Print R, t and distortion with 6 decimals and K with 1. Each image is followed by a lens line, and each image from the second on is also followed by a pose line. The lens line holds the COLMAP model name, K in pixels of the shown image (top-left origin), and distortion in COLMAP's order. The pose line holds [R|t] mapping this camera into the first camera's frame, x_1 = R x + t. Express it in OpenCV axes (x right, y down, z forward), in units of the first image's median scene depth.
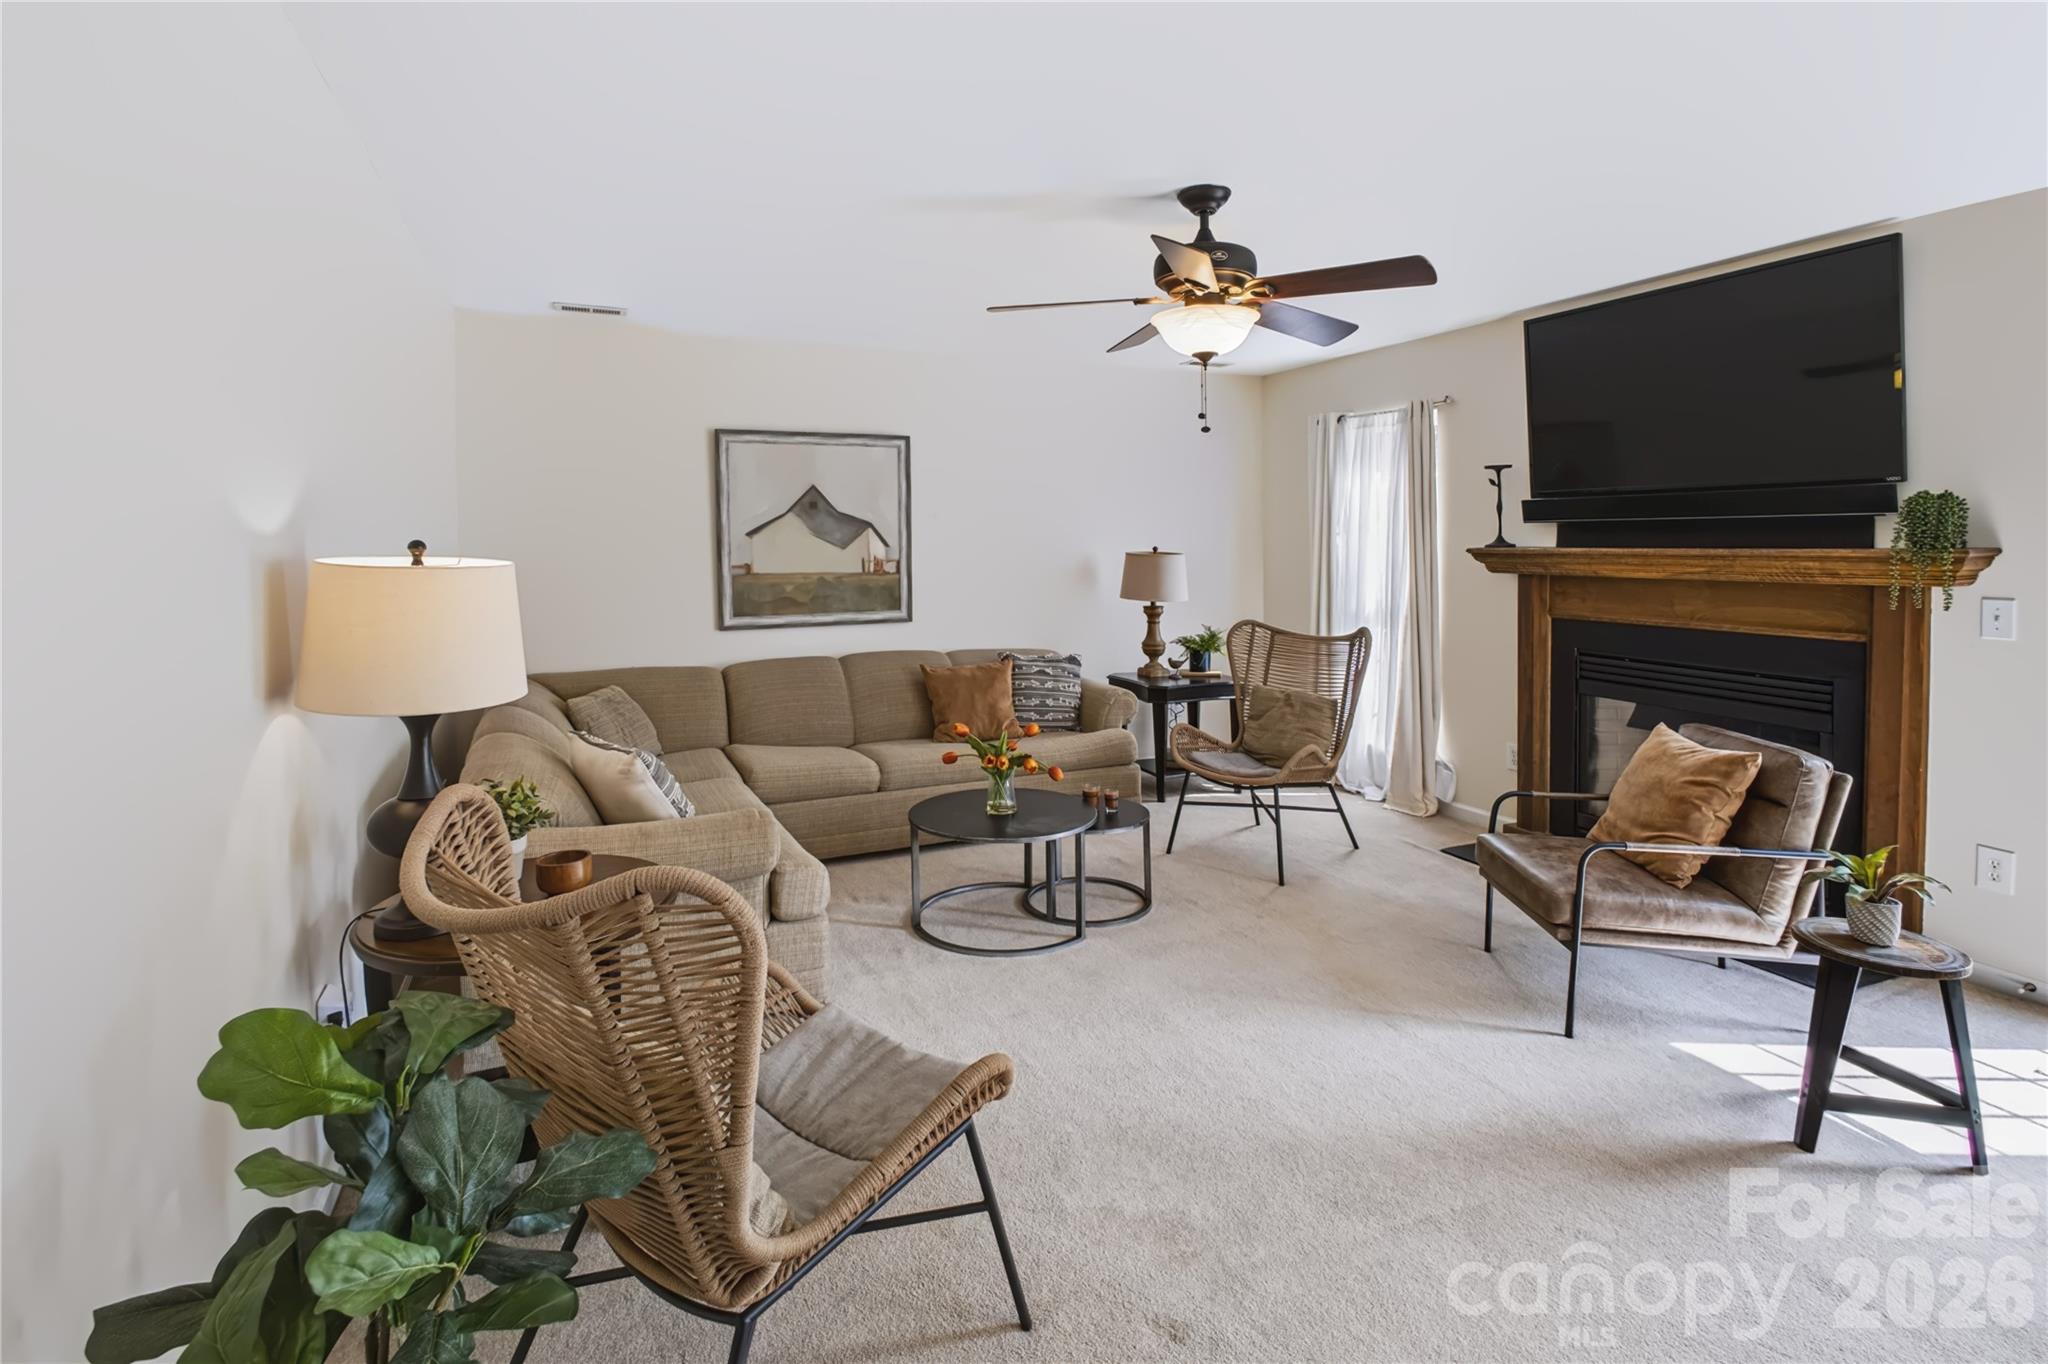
lens RADIAL K [[993.0, 0, 1024.0], [0, 993.0, 551.9], [0, 0, 1]] dist [0.013945, -0.000428]
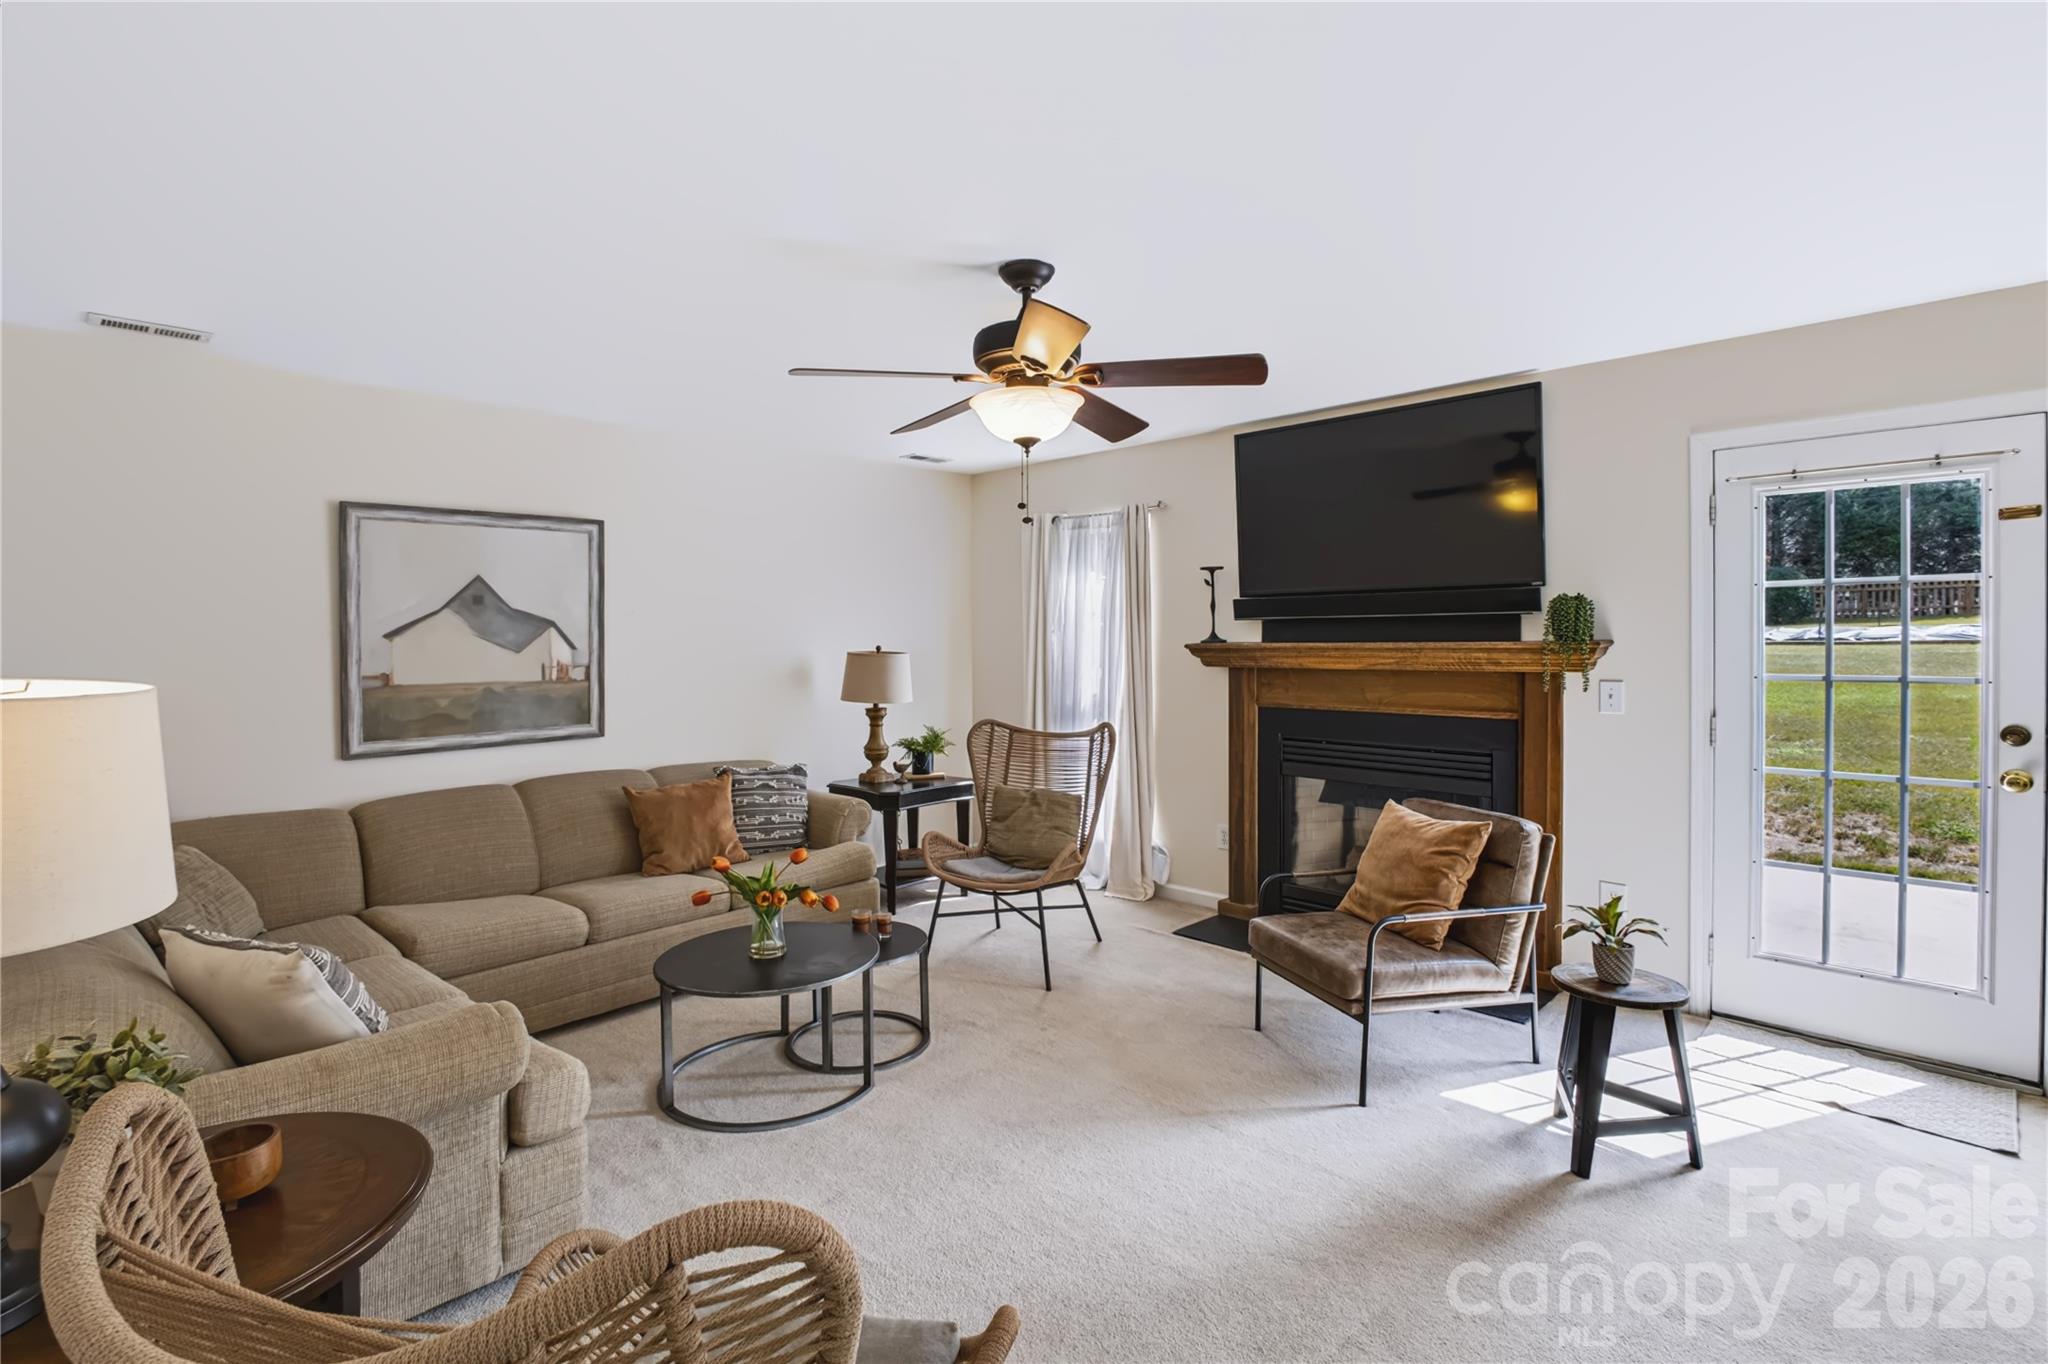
lens RADIAL K [[968.9, 0, 1019.5], [0, 968.9, 631.1], [0, 0, 1]] dist [0.016409, 0.000835]
pose [[0.929516, -0.005970, 0.368734, -0.126832], [0.012867, 0.999785, -0.016248, -0.003697], [-0.368557, 0.019847, 0.929393, 0.123770]]
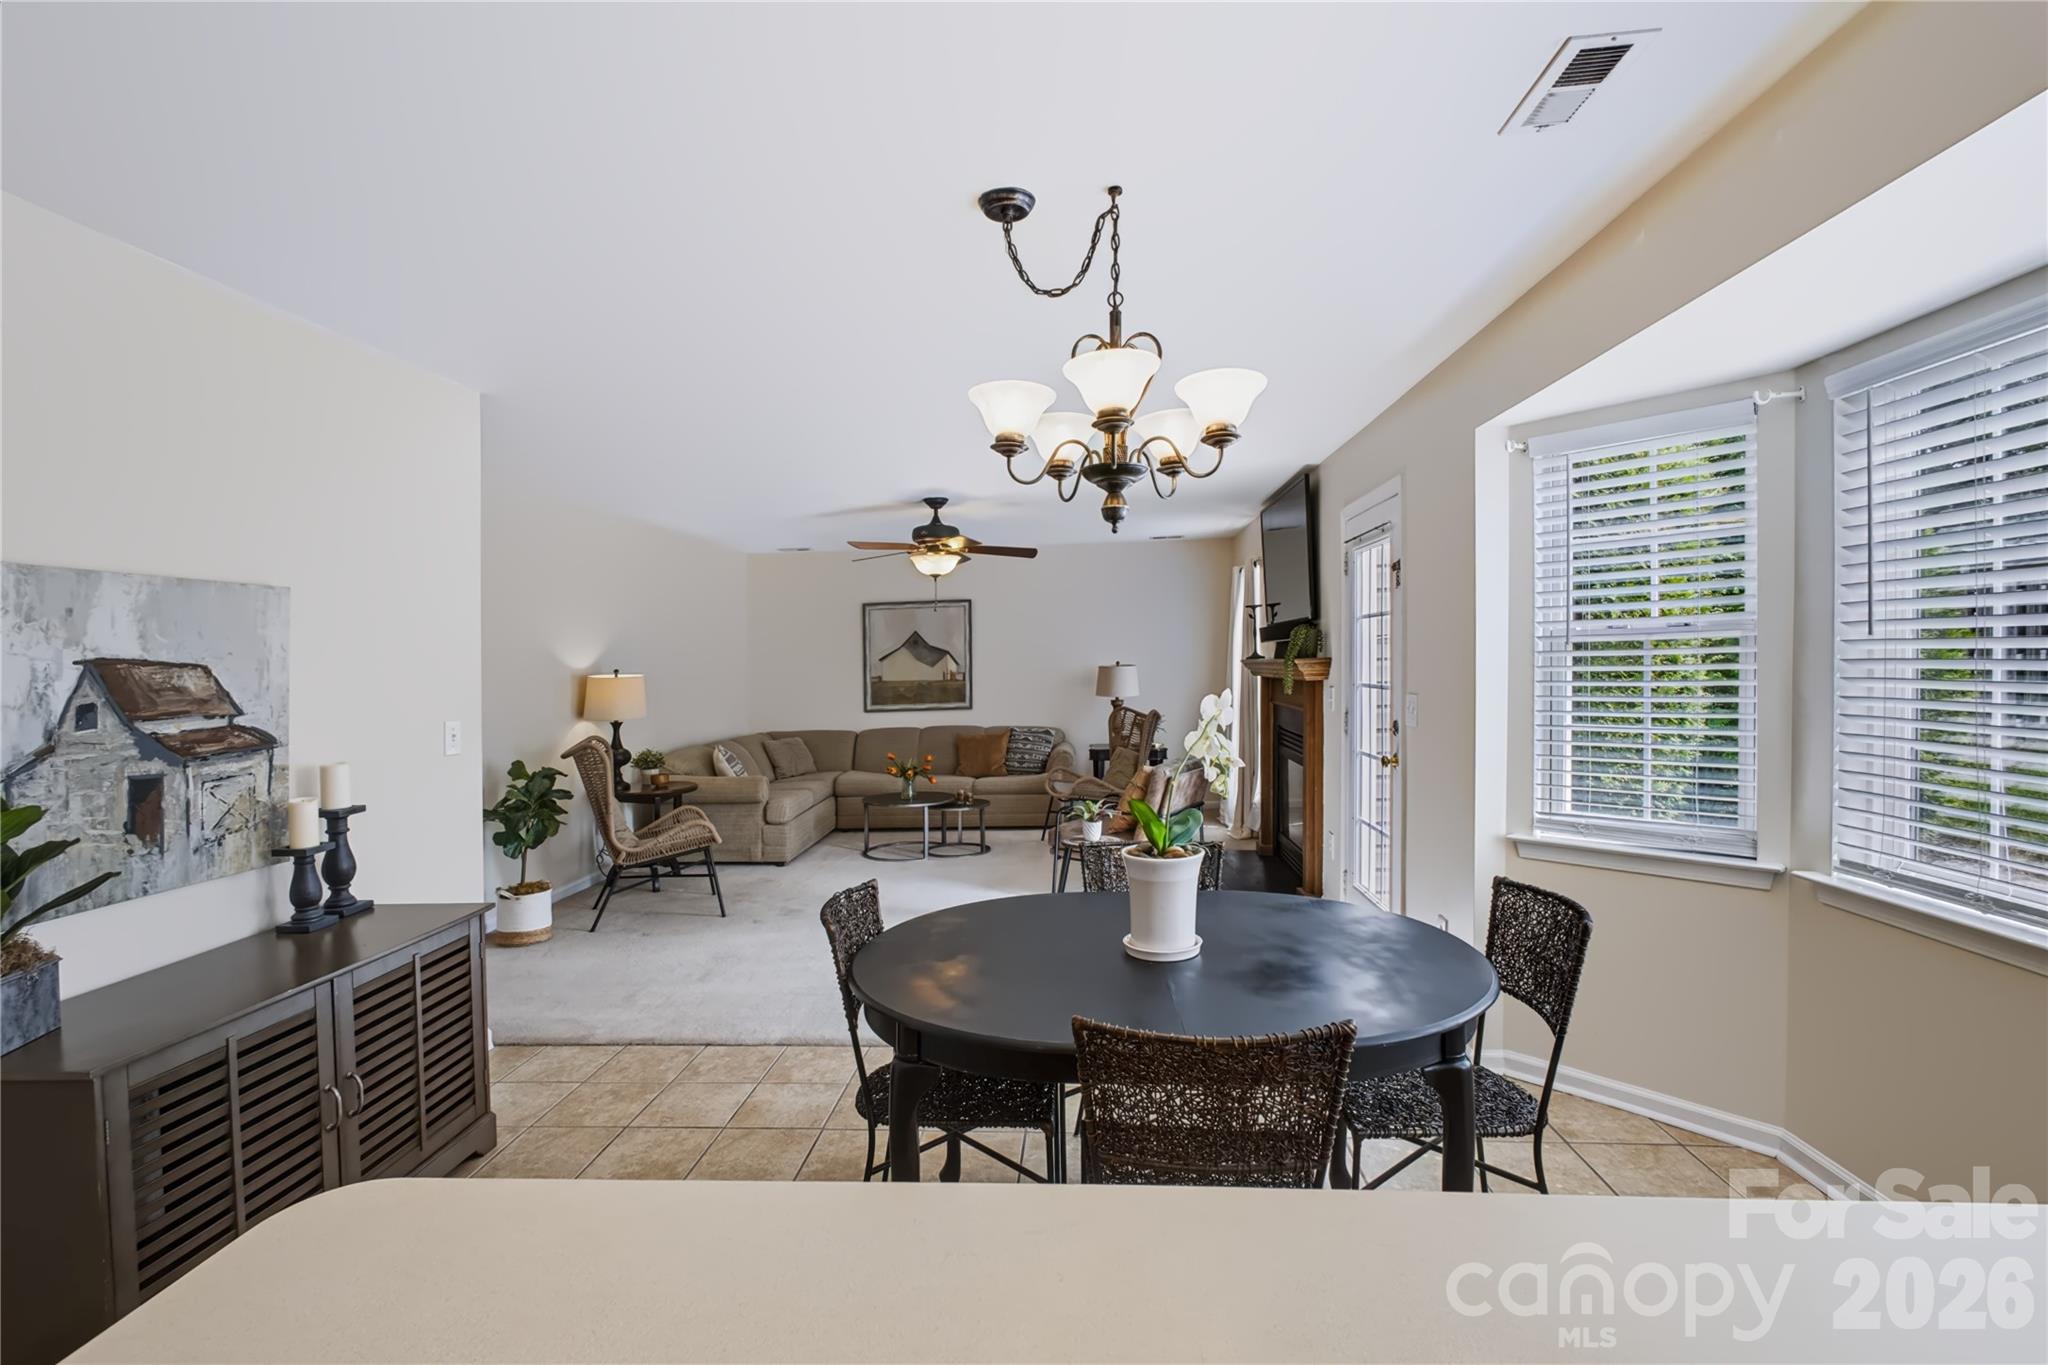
lens RADIAL K [[968.9, 0, 1019.5], [0, 968.9, 631.6], [0, 0, 1]] dist [0.016409, 0.000835]
pose [[0.884072, -0.035598, -0.465992, 1.035216], [0.019181, 0.999018, -0.039927, 0.008680], [0.466956, 0.026360, 0.883887, -0.597133]]
